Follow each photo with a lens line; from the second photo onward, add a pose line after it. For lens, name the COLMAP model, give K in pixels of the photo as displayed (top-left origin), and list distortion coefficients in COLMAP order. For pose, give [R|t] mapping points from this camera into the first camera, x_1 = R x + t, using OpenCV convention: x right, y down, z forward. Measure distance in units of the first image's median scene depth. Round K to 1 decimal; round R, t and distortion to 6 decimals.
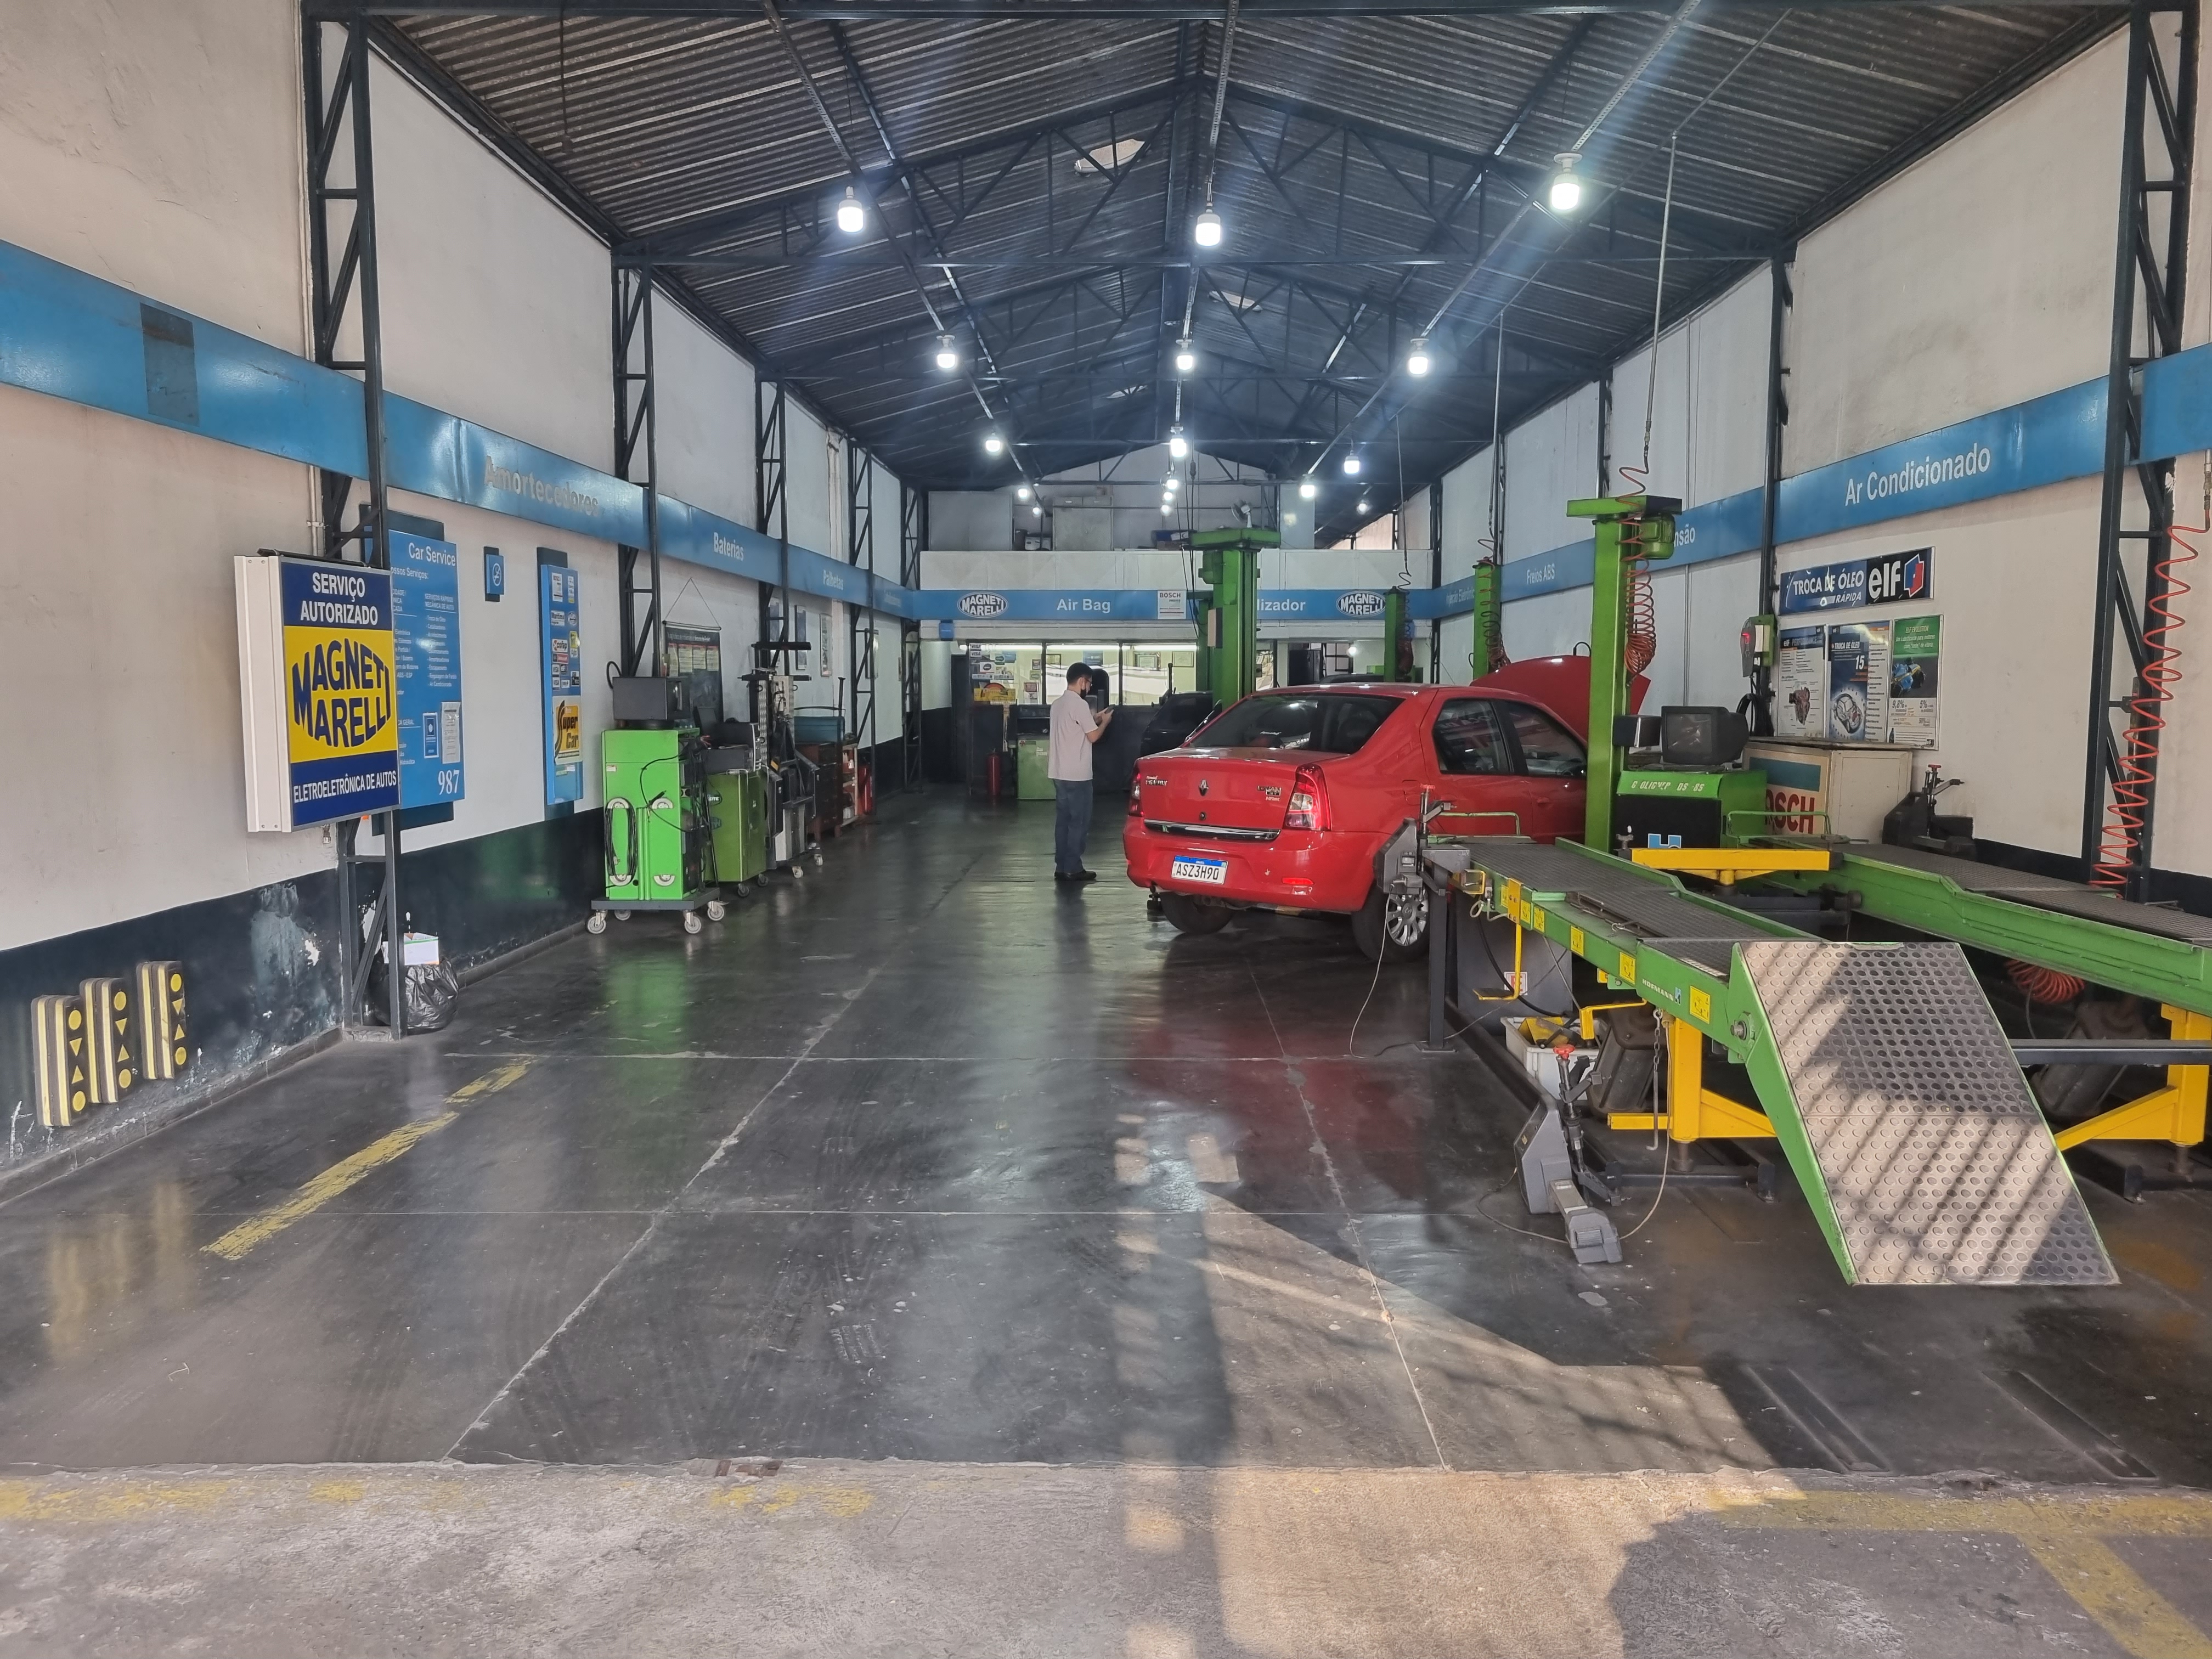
lens RADIAL K [[1669.0, 0, 1104.5], [0, 1669.0, 830.2], [0, 0, 1]] dist [0.041722, -0.021016]
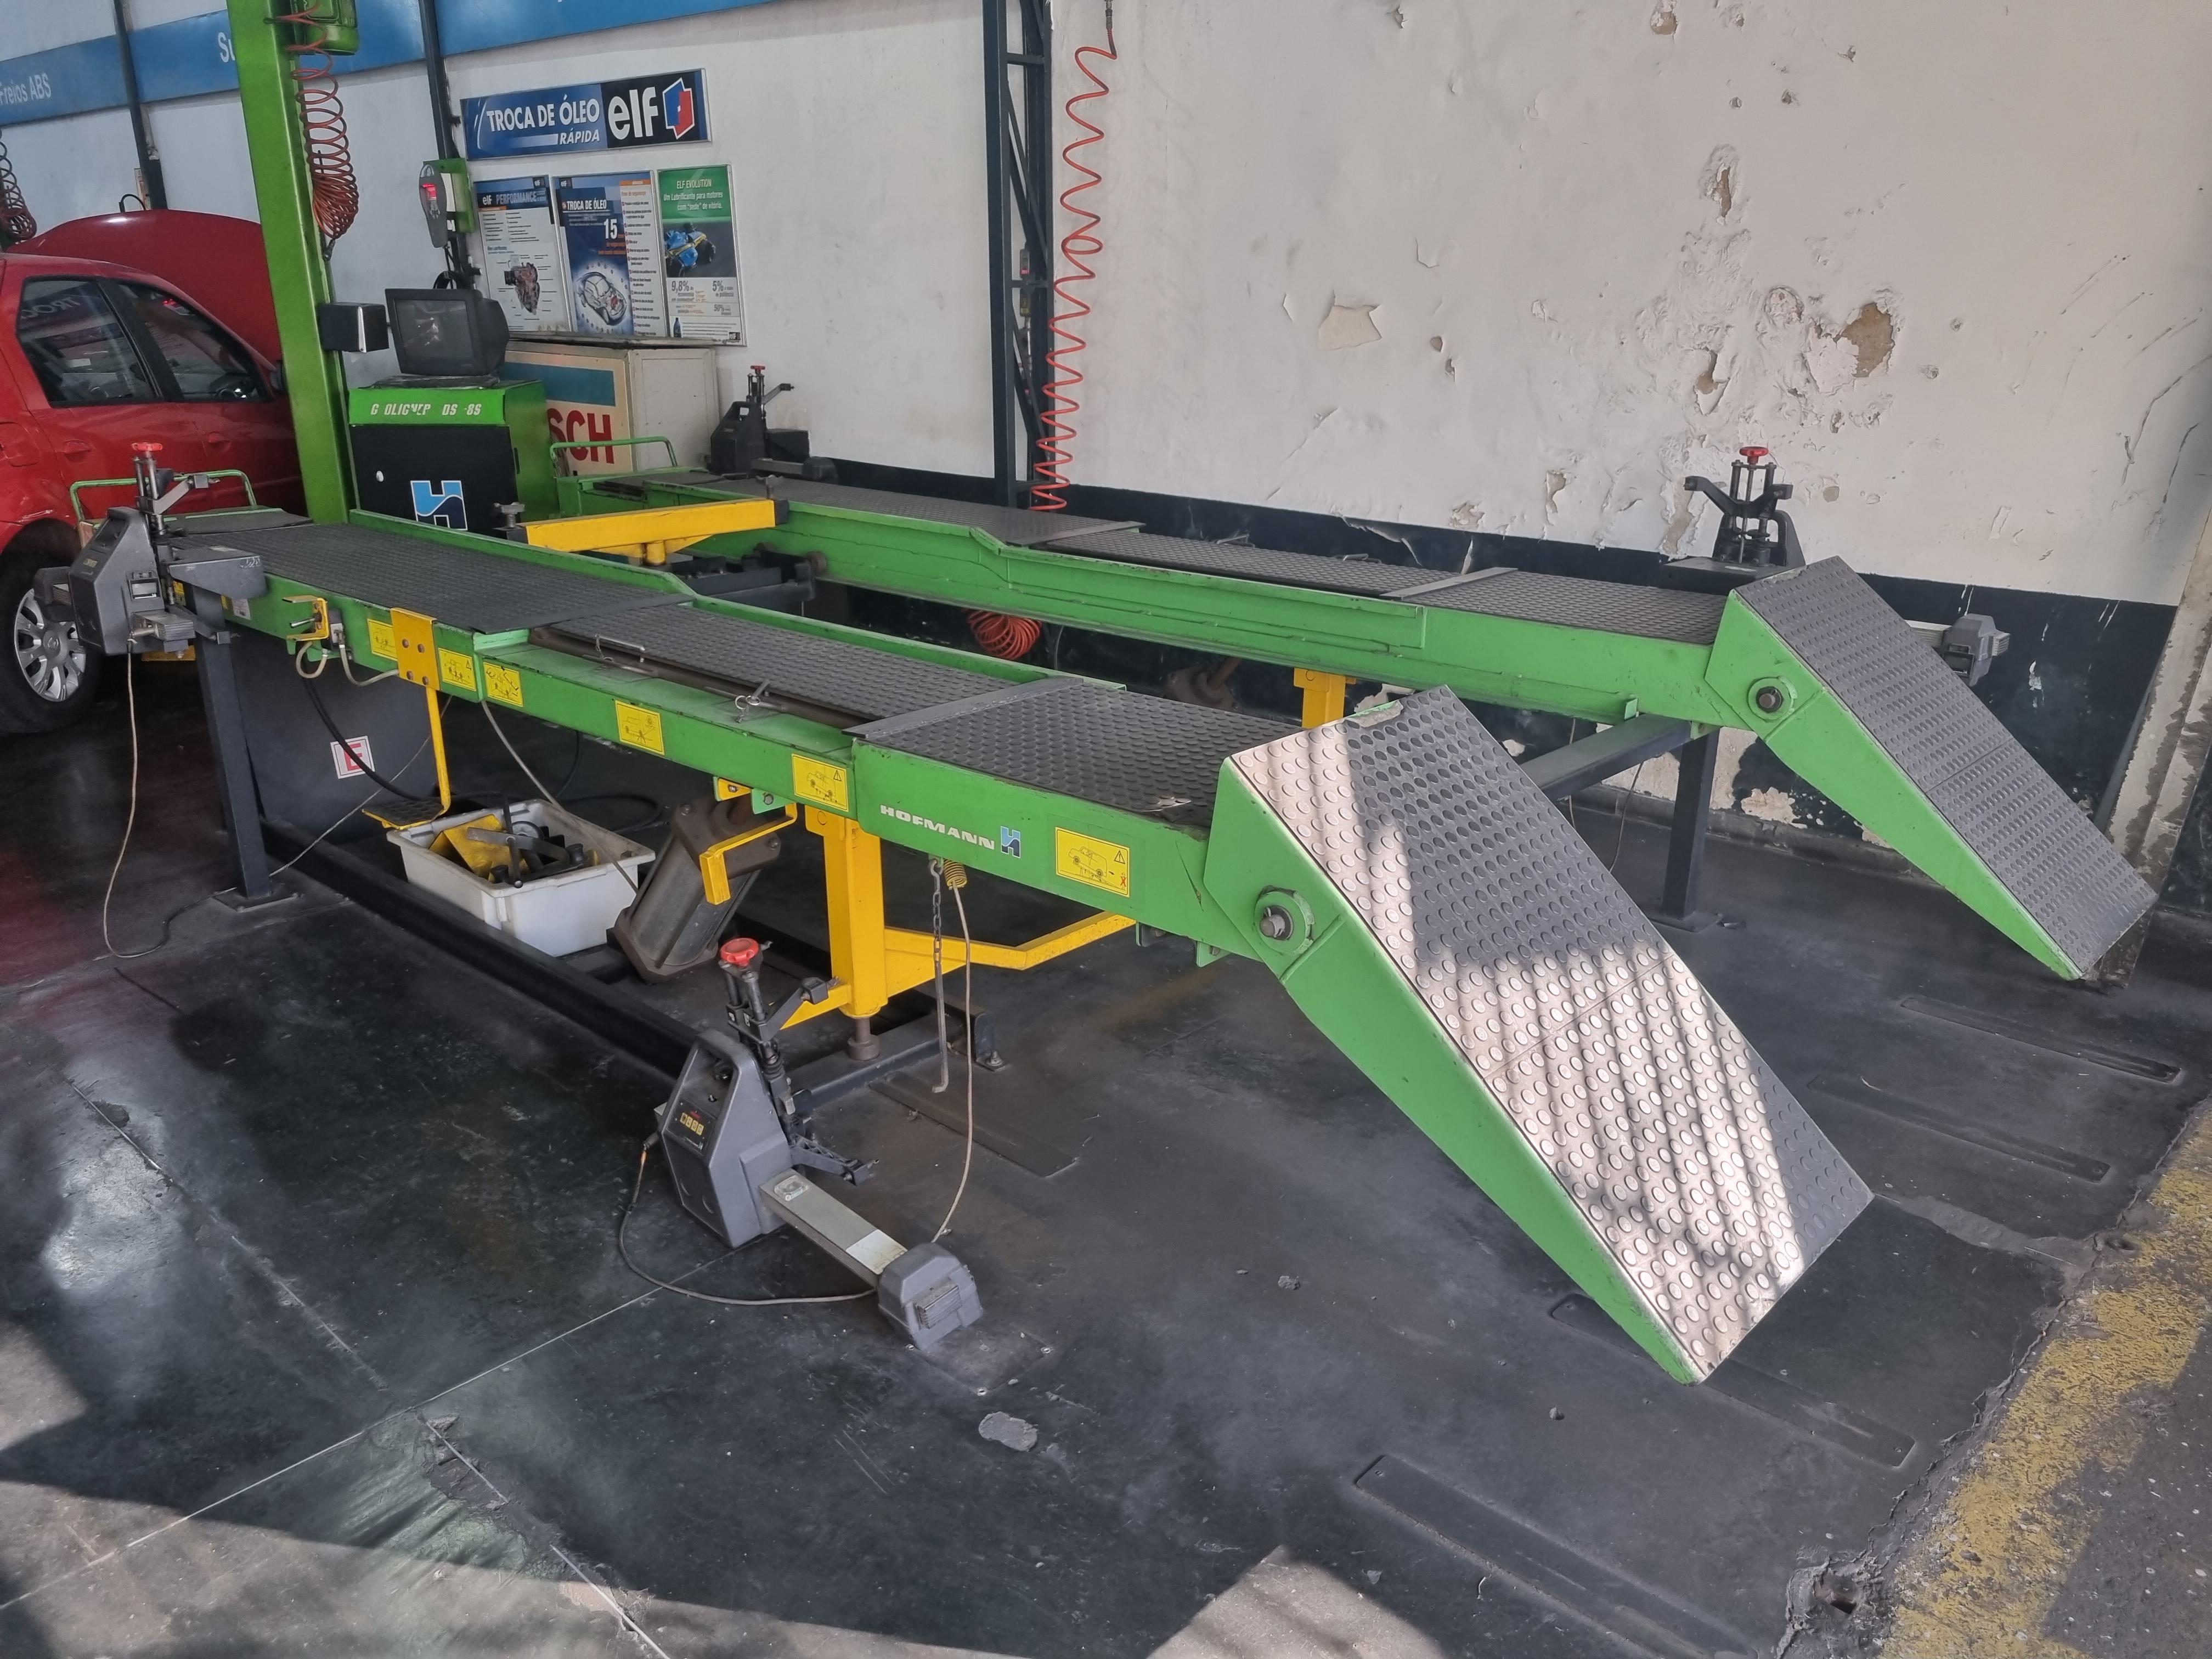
lens RADIAL K [[1669.0, 0, 1107.3], [0, 1669.0, 853.8], [0, 0, 1]] dist [0.041722, -0.021016]
pose [[0.673121, -0.245132, 0.697724, -0.009414], [0.065651, 0.959548, 0.273783, -0.021668], [-0.736612, -0.138482, 0.661986, 0.292684]]
